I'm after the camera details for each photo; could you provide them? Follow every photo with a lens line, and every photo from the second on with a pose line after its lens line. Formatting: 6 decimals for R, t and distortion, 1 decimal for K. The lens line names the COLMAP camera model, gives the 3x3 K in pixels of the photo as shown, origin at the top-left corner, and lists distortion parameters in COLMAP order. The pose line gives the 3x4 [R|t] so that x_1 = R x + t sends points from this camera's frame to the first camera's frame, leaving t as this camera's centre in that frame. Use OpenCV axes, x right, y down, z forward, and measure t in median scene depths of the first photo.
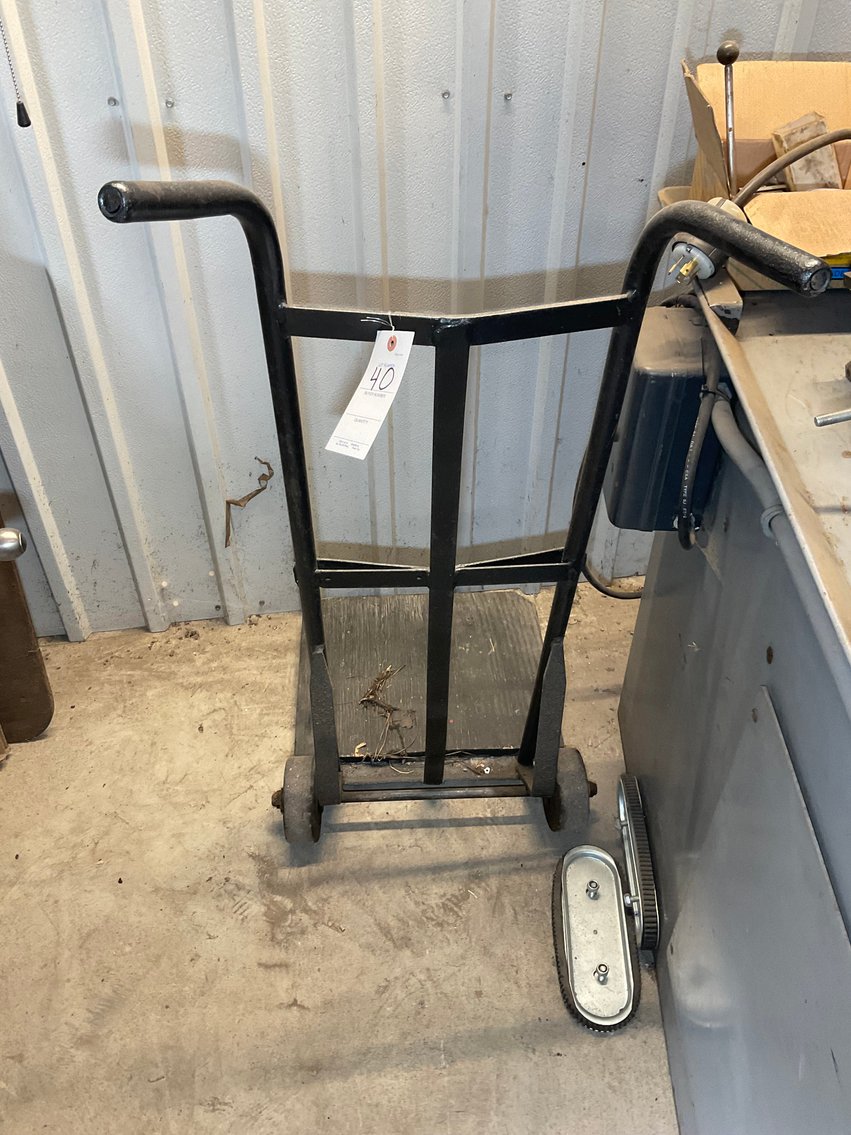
lens RADIAL K [[957.0, 0, 417.7], [0, 957.0, 567.0], [0, 0, 1]] dist [0.070205, -0.117220]
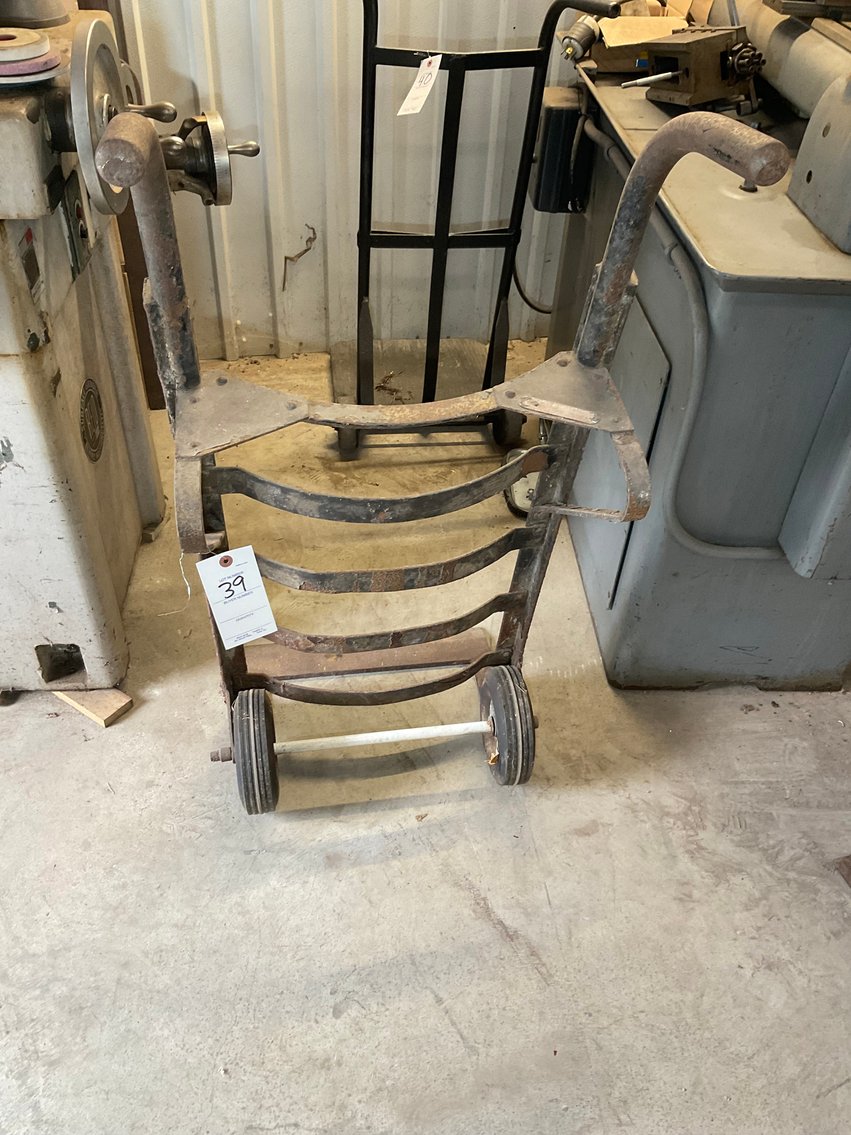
lens RADIAL K [[957.0, 0, 424.8], [0, 957.0, 570.1], [0, 0, 1]] dist [0.070205, -0.117220]
pose [[0.996177, -0.012672, 0.086432, -0.141062], [0.013185, 0.999899, -0.005361, 0.532247], [-0.086356, 0.006480, 0.996243, -0.656778]]
